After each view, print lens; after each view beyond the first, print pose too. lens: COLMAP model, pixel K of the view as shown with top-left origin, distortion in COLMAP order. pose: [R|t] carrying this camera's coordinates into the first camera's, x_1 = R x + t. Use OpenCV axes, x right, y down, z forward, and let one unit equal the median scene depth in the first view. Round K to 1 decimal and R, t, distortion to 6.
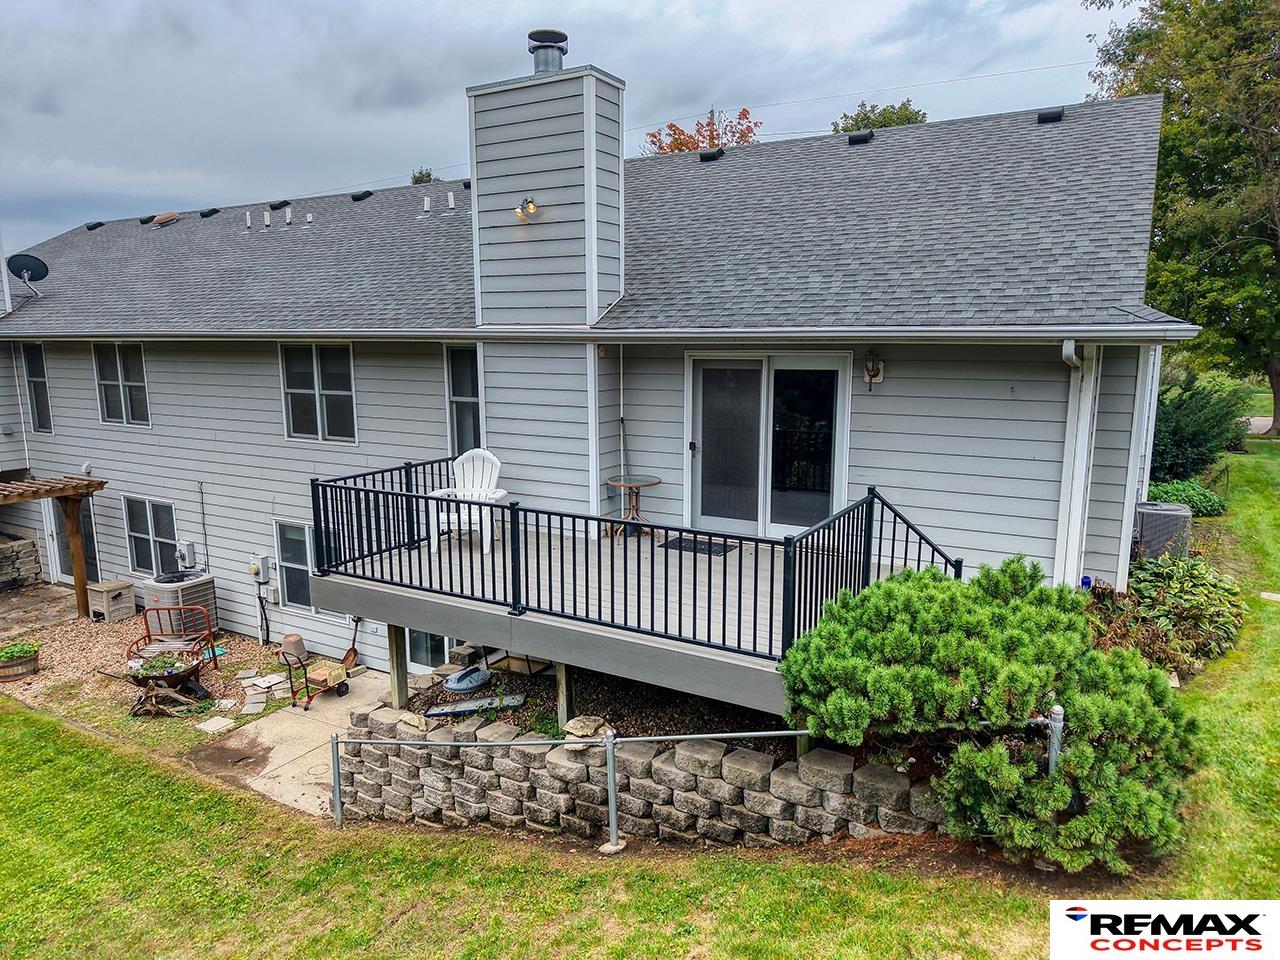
lens RADIAL K [[855.7, 0, 672.1], [0, 855.7, 486.0], [0, 0, 1]] dist [0.023143, -0.026446]
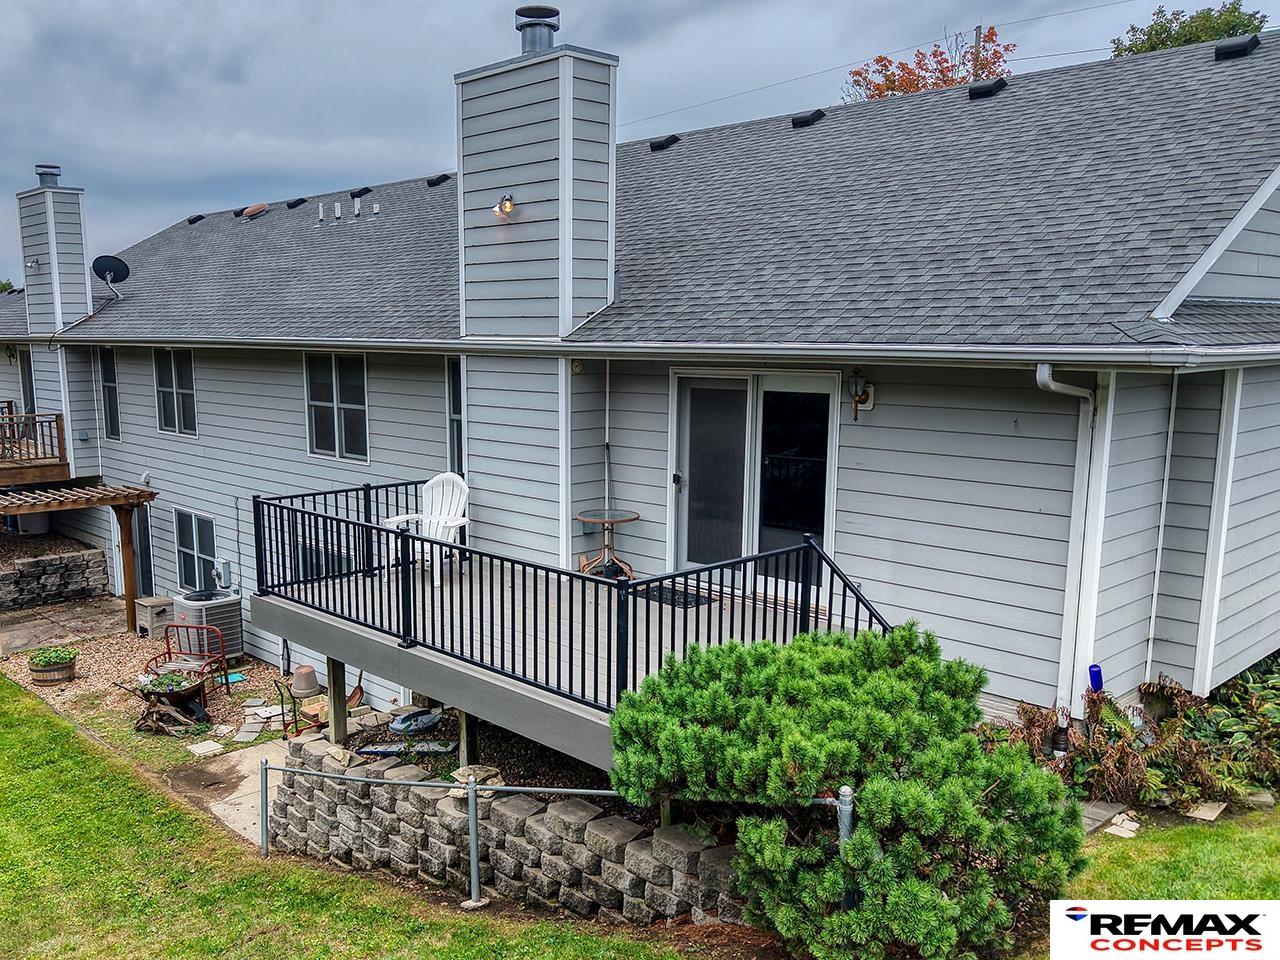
lens RADIAL K [[1127.6, 0, 594.8], [0, 1127.6, 533.8], [0, 0, 1]] dist [0.040305, -0.069428]
pose [[0.953460, 0.055834, -0.296304, 0.283536], [-0.054943, 0.998425, 0.011338, -0.000490], [0.296471, 0.005470, 0.955026, -0.097189]]
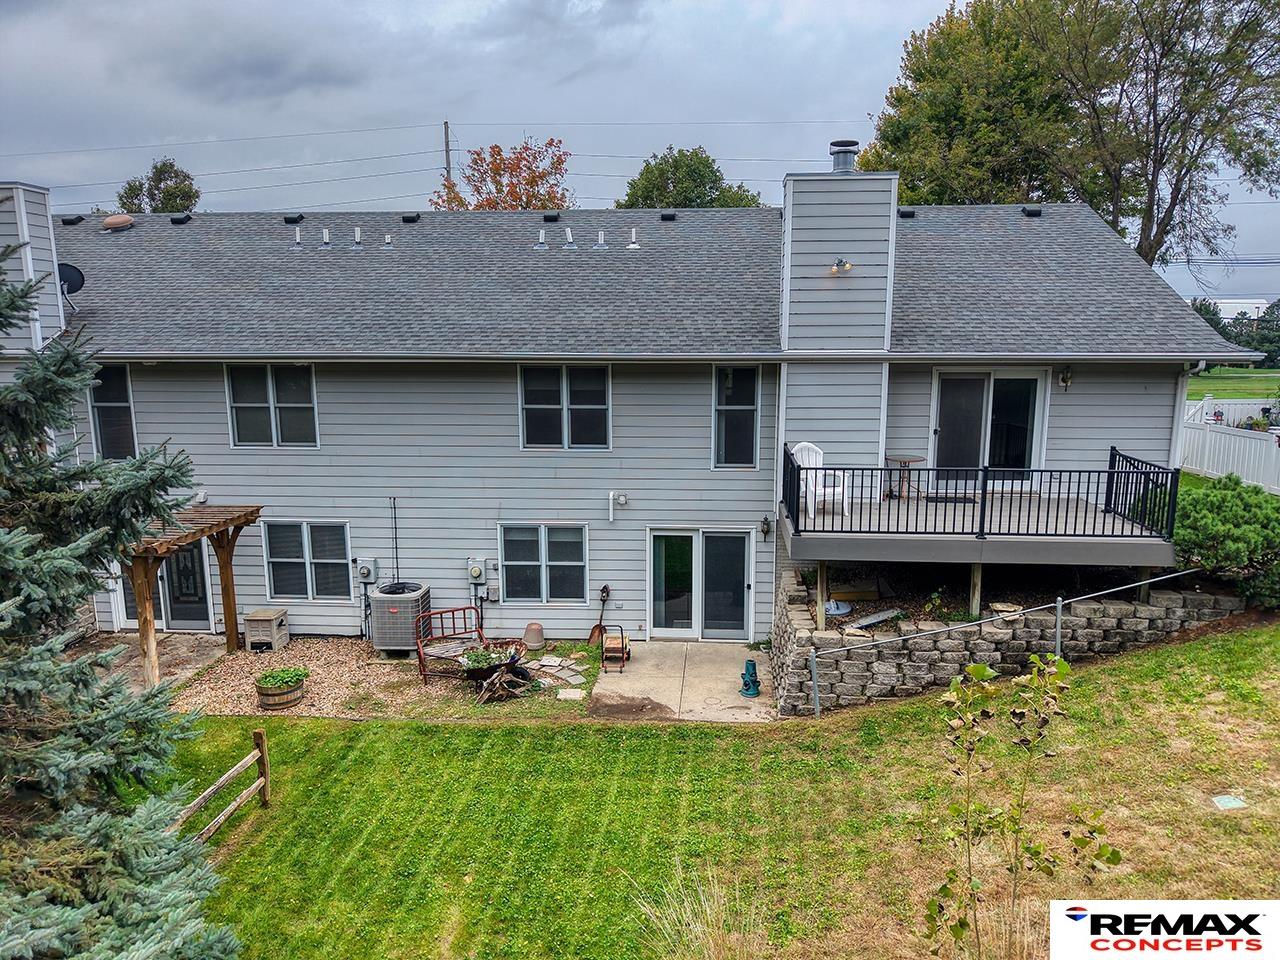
lens RADIAL K [[855.7, 0, 691.4], [0, 855.7, 510.4], [0, 0, 1]] dist [0.023143, -0.026446]
pose [[0.892836, -0.090448, 0.441207, -1.007038], [0.077551, 0.995870, 0.047219, -0.015168], [-0.443655, -0.007943, 0.896162, -0.129739]]
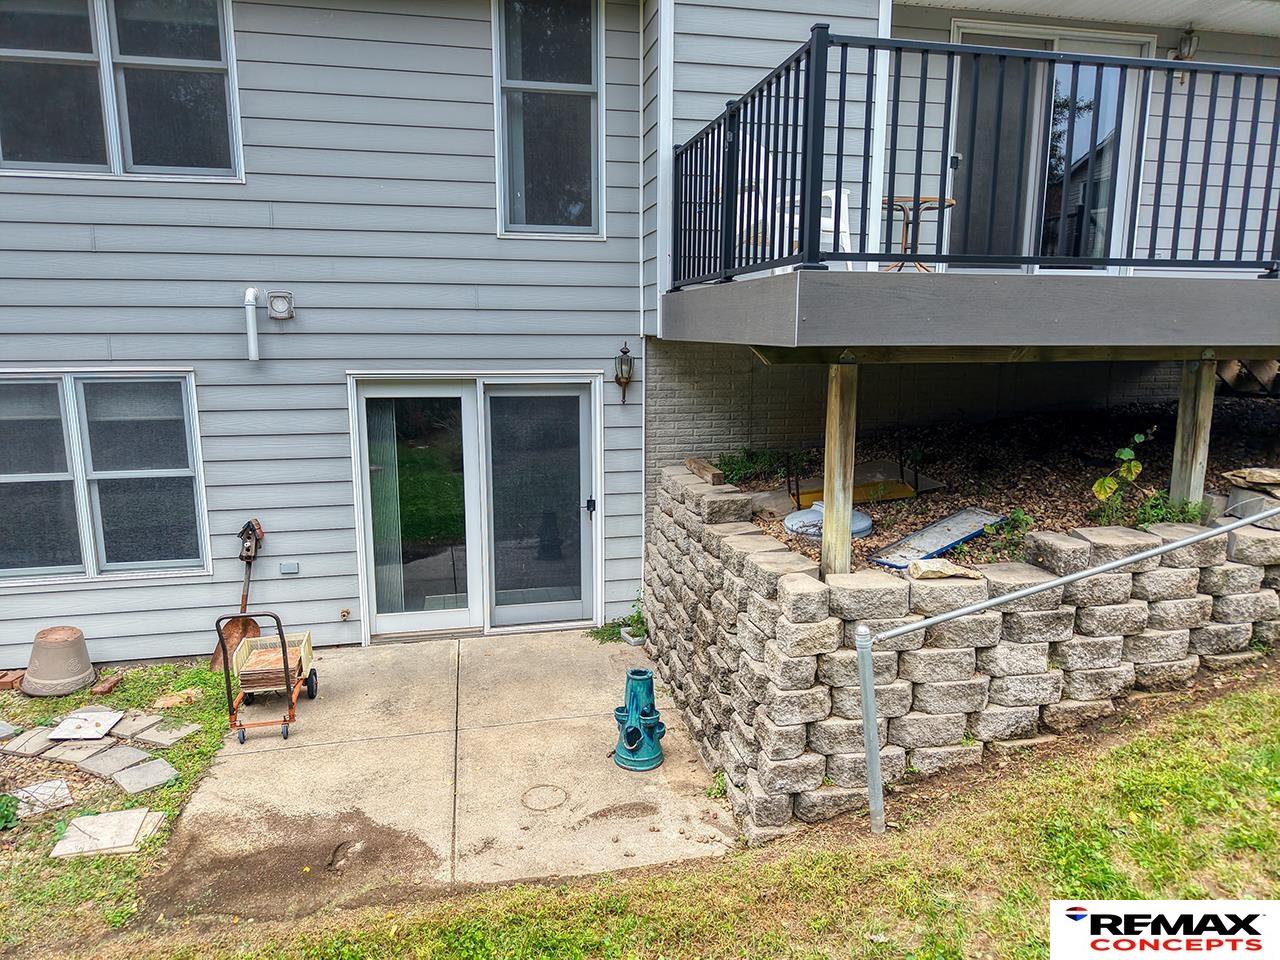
lens RADIAL K [[855.7, 0, 667.3], [0, 855.7, 474.6], [0, 0, 1]] dist [0.023143, -0.026446]
pose [[0.746811, -0.121448, 0.653853, -0.661821], [0.115807, 0.991911, 0.051970, 0.147855], [-0.654876, 0.036909, 0.754835, 0.624626]]
